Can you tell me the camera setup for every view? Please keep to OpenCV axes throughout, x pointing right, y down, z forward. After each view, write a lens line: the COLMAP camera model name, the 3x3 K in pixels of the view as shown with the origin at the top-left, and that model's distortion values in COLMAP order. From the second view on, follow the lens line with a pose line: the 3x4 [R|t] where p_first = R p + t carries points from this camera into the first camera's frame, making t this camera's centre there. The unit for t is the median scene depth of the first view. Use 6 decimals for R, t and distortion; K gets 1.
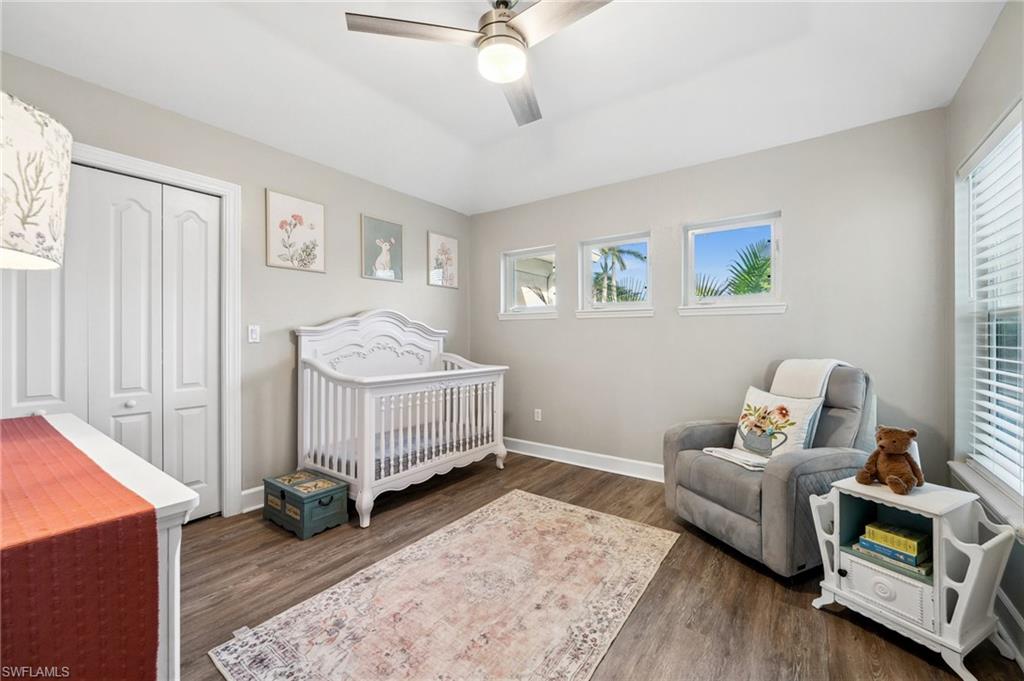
lens RADIAL K [[403.2, 0, 512.0], [0, 403.2, 340.5], [0, 0, 1]] dist [0.000384, -0.000151]
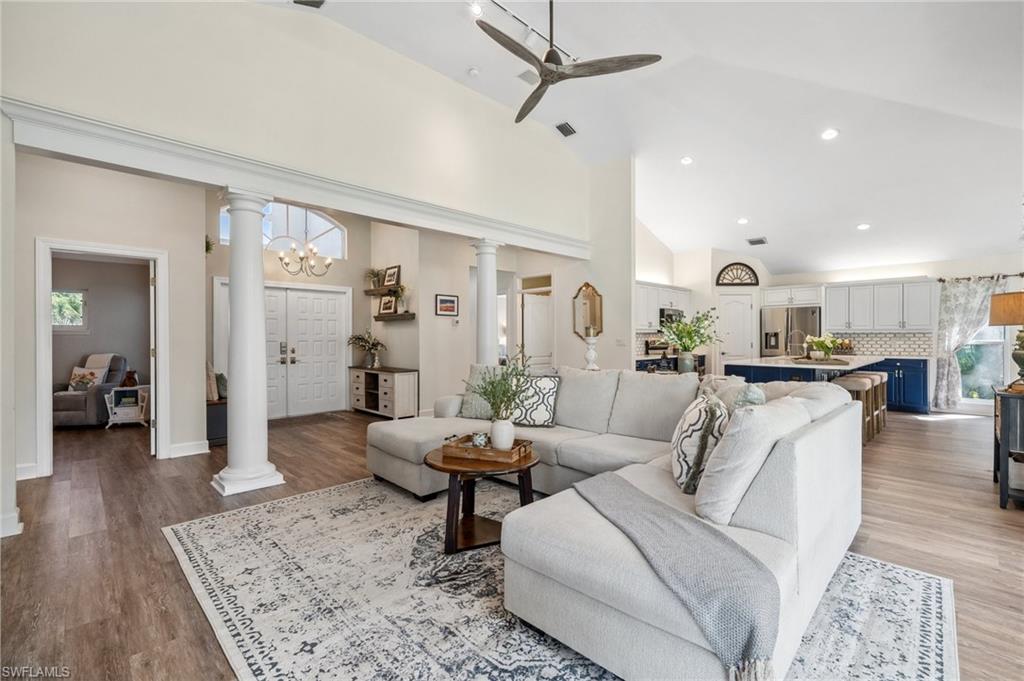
lens RADIAL K [[447.3, 0, 512.0], [0, 447.3, 340.5], [0, 0, 1]] dist [0.002649, -0.000005]
pose [[0.174390, -0.002498, 0.984674, -2.226281], [0.006062, 0.999981, 0.001463, -0.033797], [-0.984658, 0.005714, 0.174402, -2.840947]]
